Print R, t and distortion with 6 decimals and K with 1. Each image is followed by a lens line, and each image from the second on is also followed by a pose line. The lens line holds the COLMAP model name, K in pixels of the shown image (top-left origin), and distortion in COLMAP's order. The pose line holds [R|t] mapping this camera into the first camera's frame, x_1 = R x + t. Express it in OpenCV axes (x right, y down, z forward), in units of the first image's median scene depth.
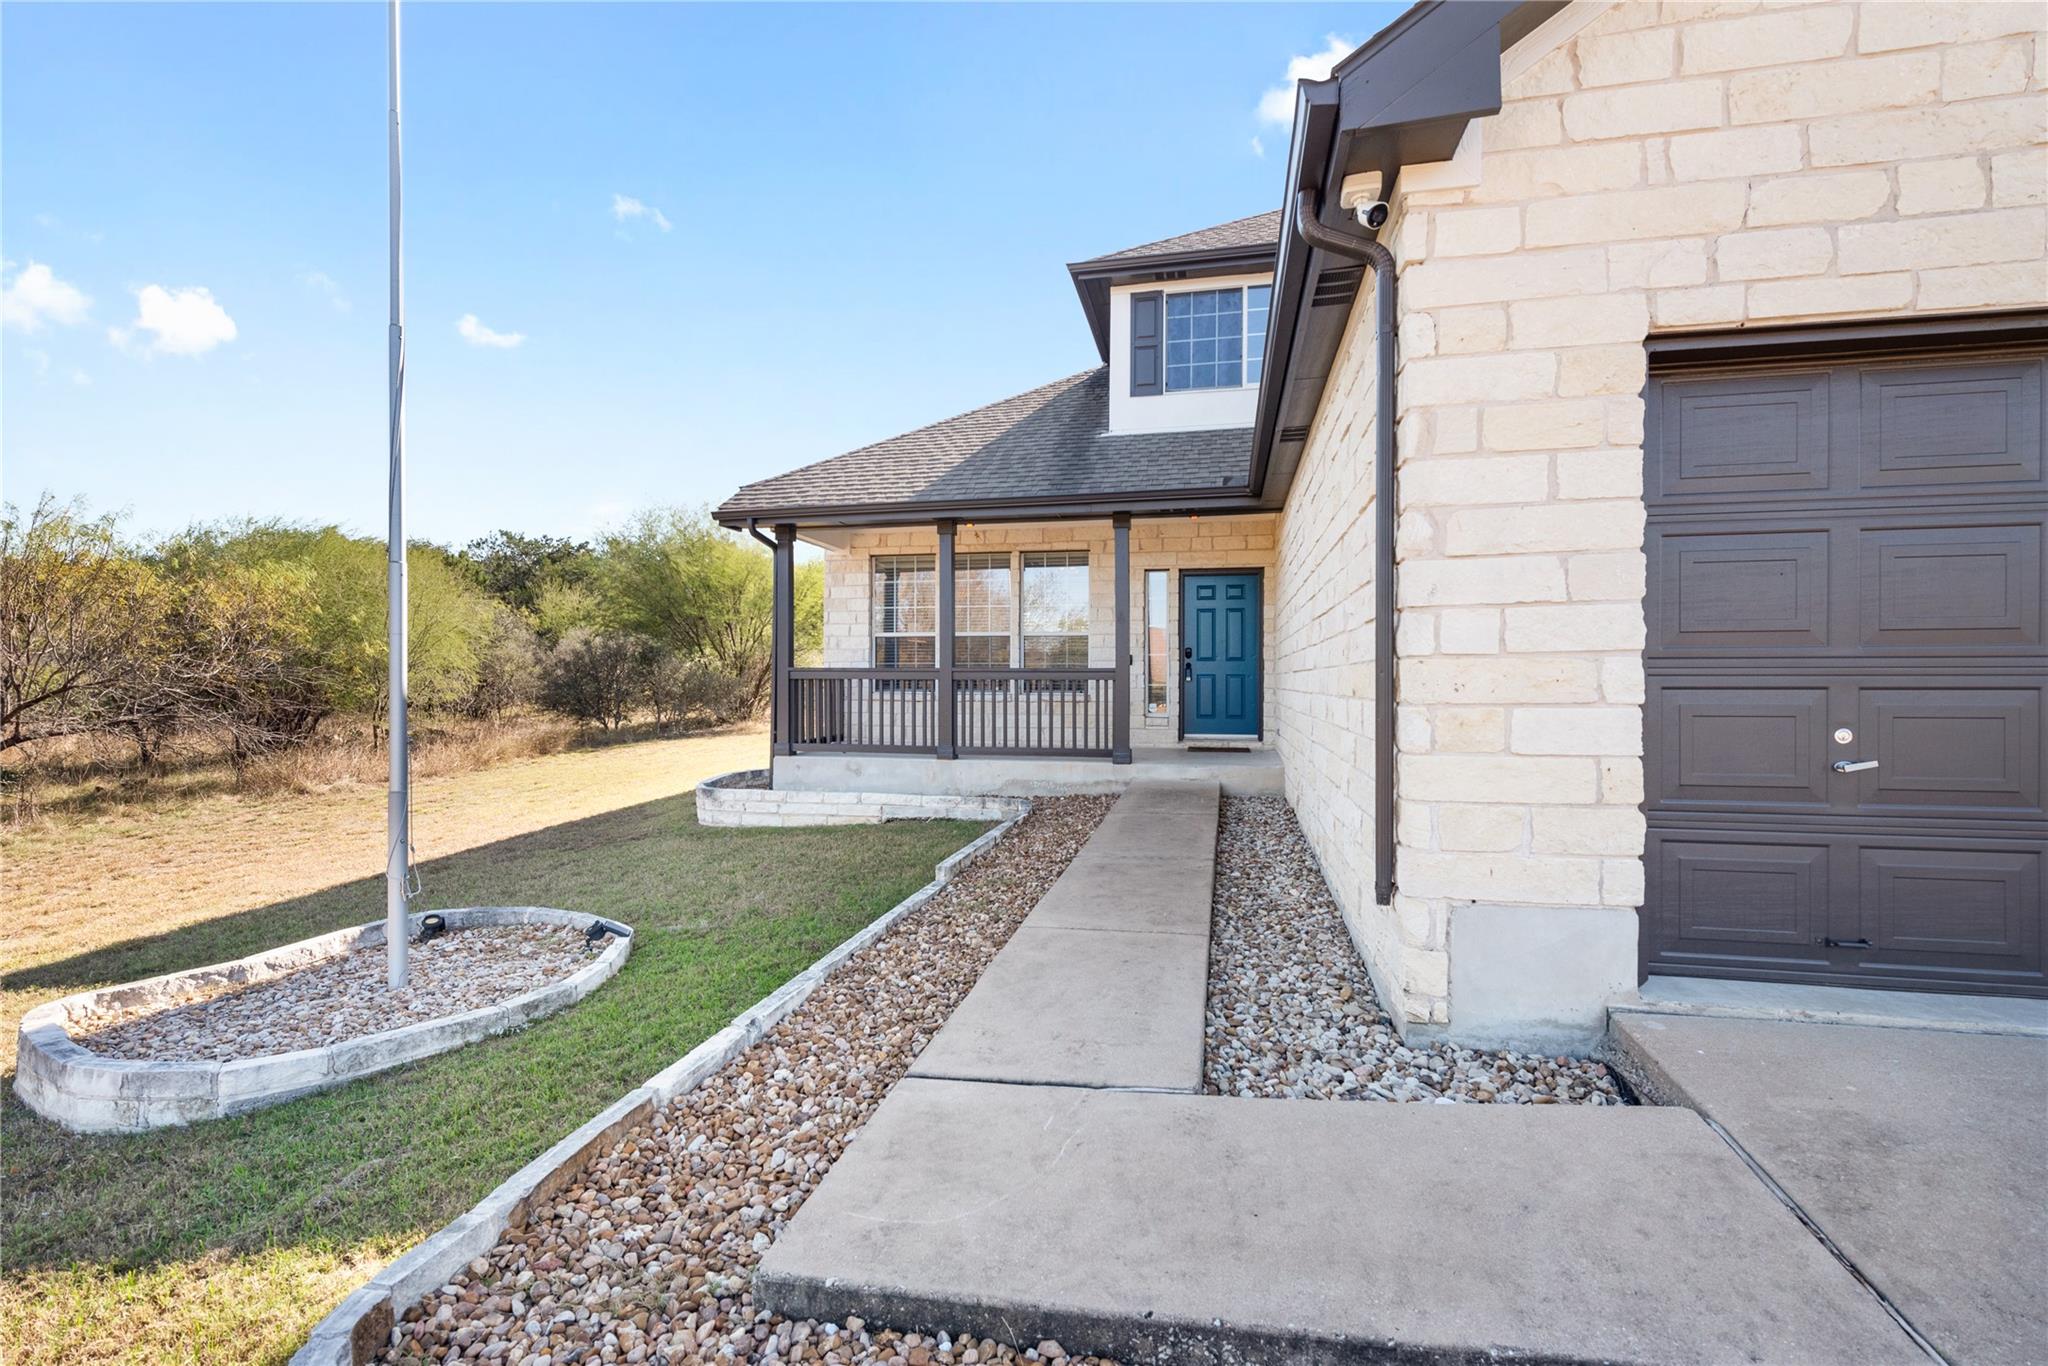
lens RADIAL K [[897.2, 0, 1031.1], [0, 897.2, 678.7], [0, 0, 1]] dist [0.010879, -0.003668]
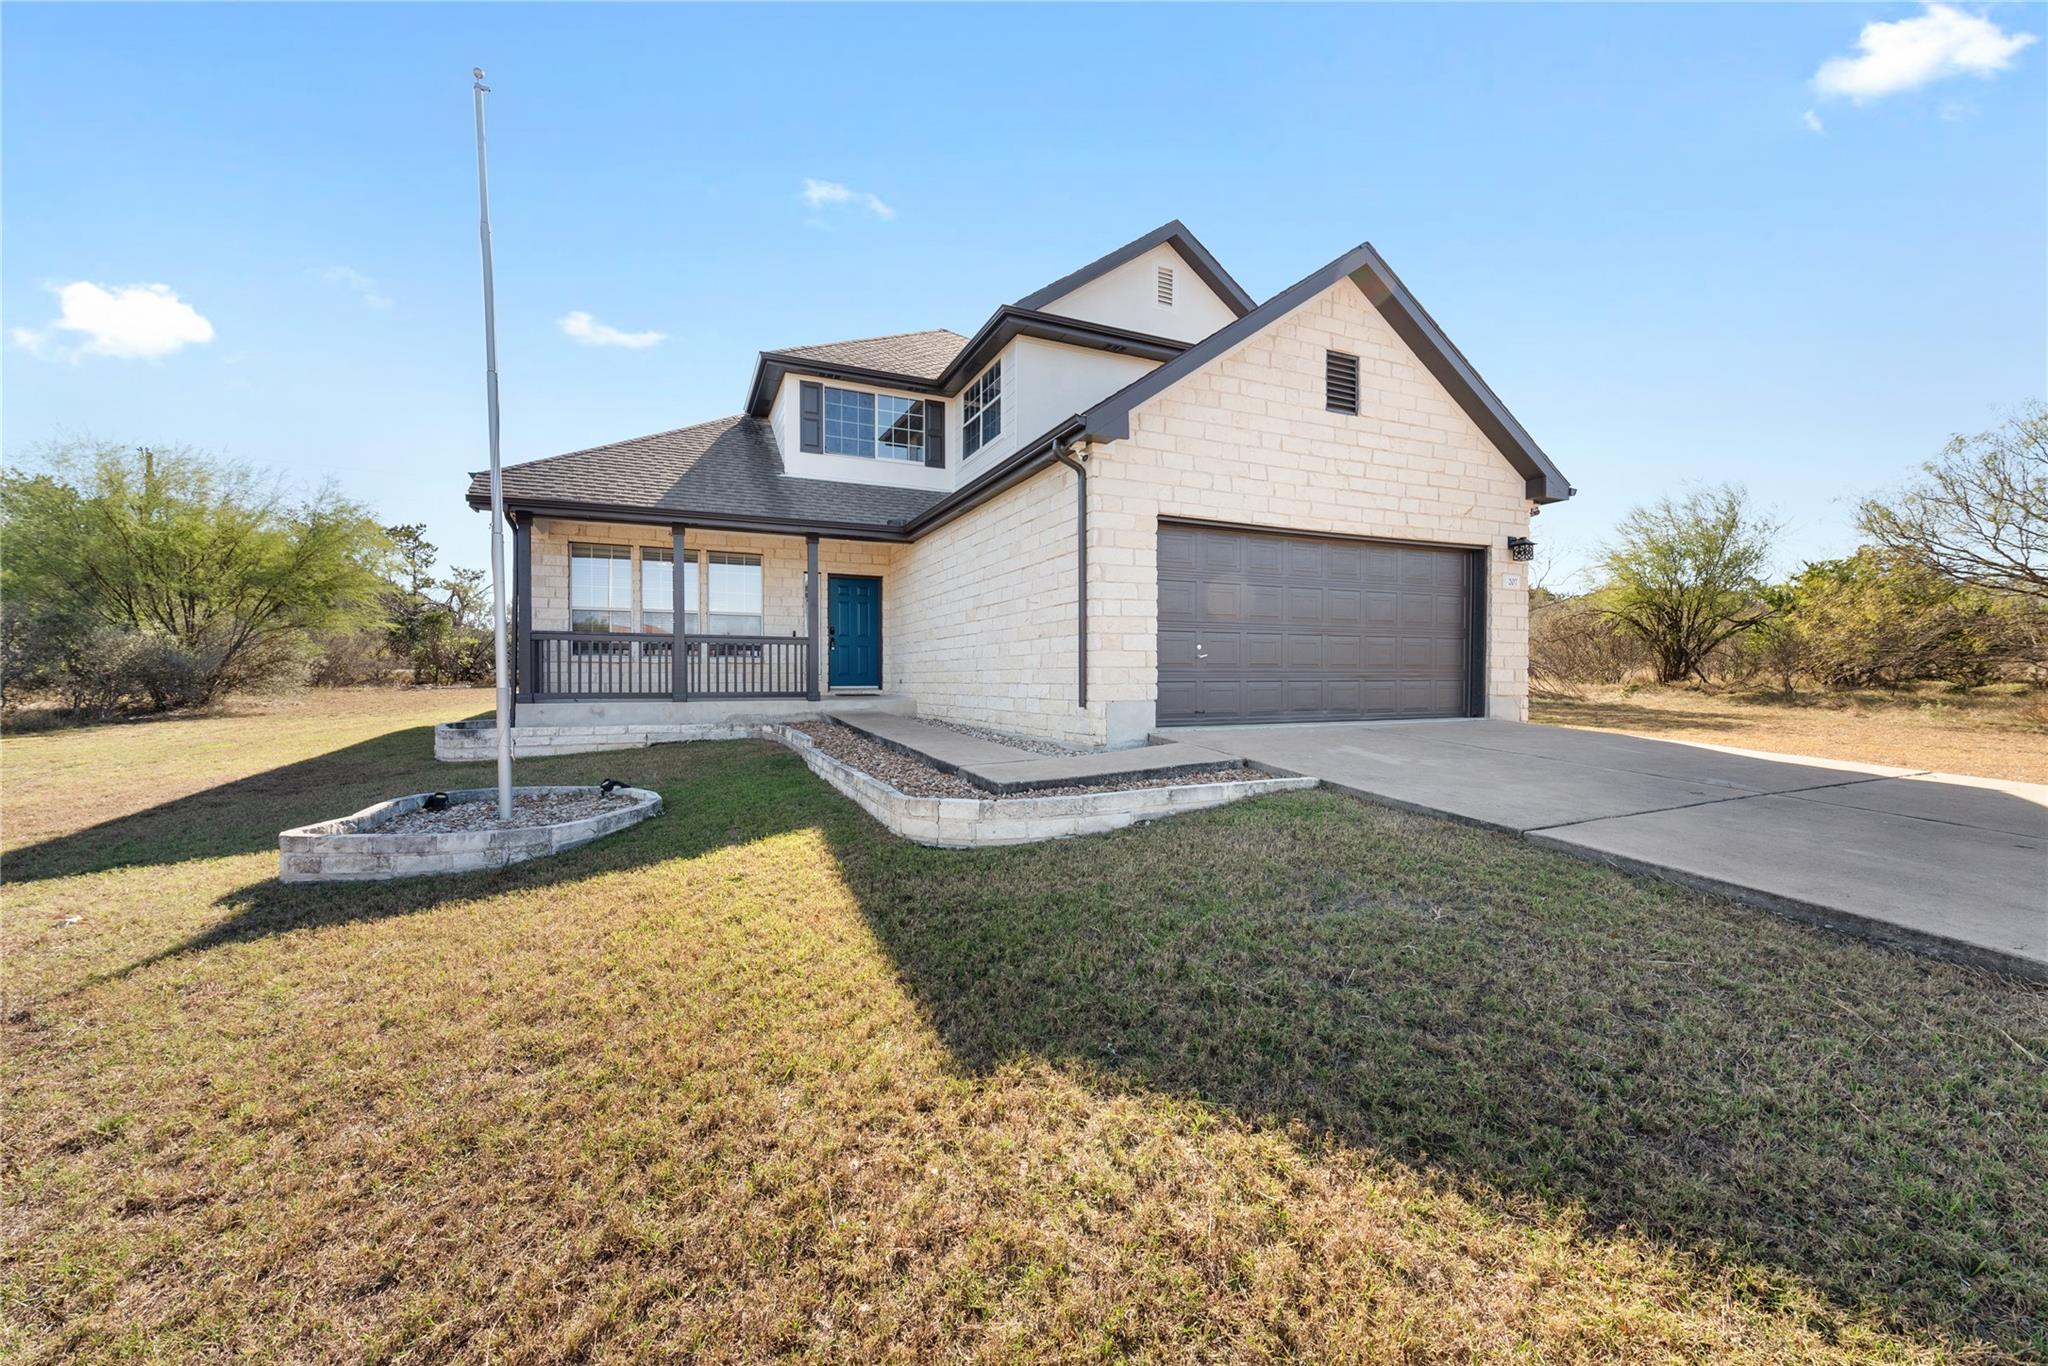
lens RADIAL K [[795.1, 0, 1037.6], [0, 795.1, 680.3], [0, 0, 1]] dist [0.002721, -0.000060]
pose [[0.802474, -0.003721, 0.596675, -0.364129], [-0.000047, 0.999980, 0.006298, 0.048422], [-0.596687, -0.005082, 0.802458, -0.269342]]
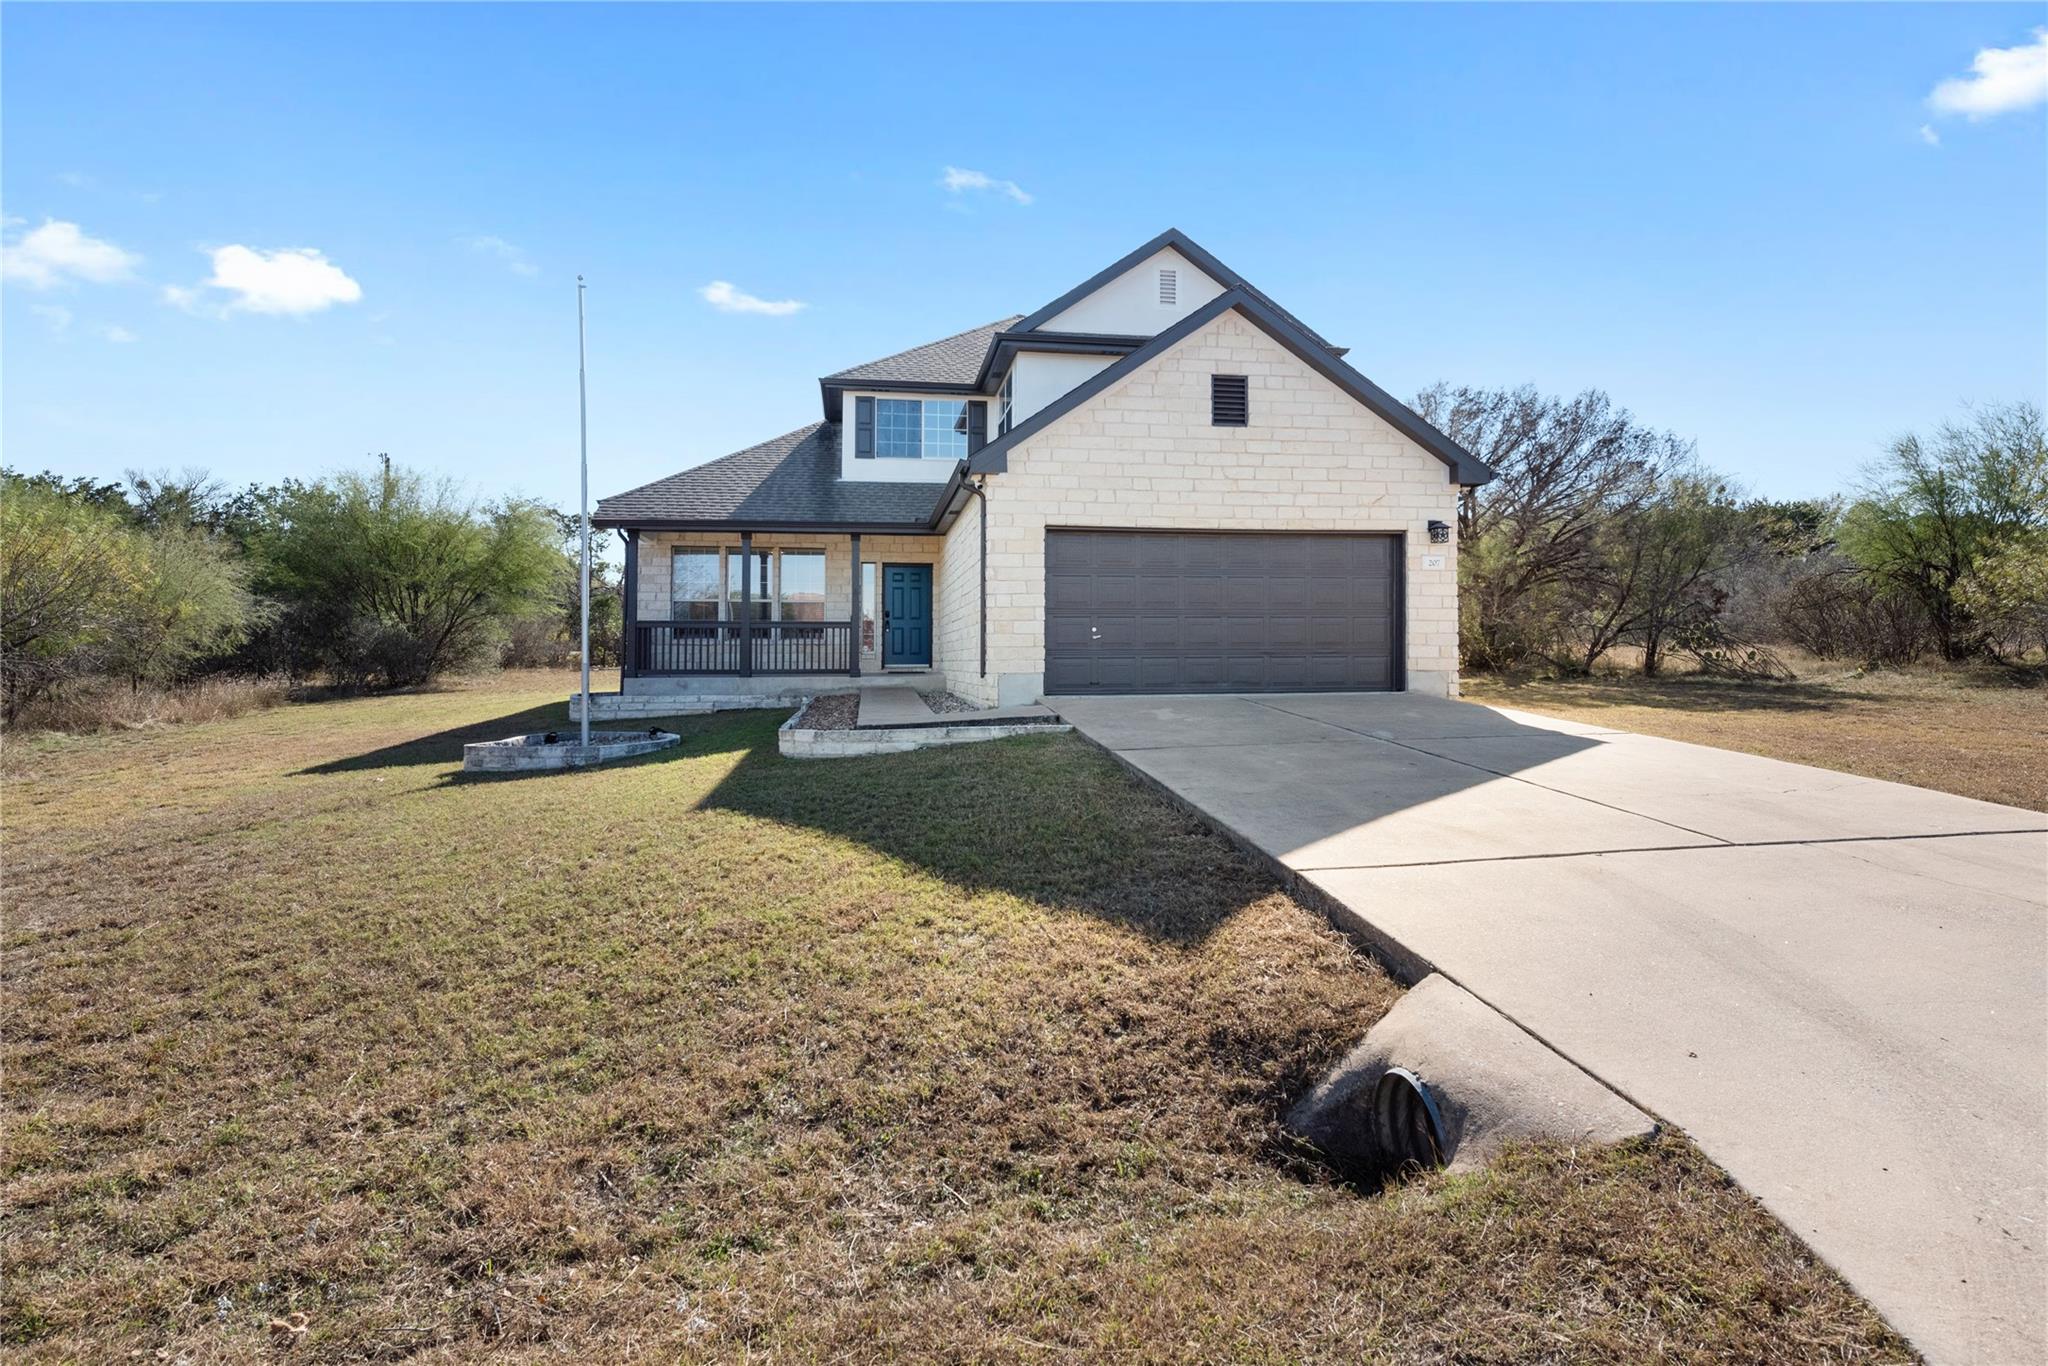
lens RADIAL K [[1007.6, 0, 1034.0], [0, 1007.6, 614.1], [0, 0, 1]] dist [0.000243, 0.000201]
pose [[0.928864, 0.011385, 0.370246, -0.276634], [0.004331, 0.999125, -0.041587, 0.052092], [-0.370395, 0.040233, 0.928003, -0.859983]]
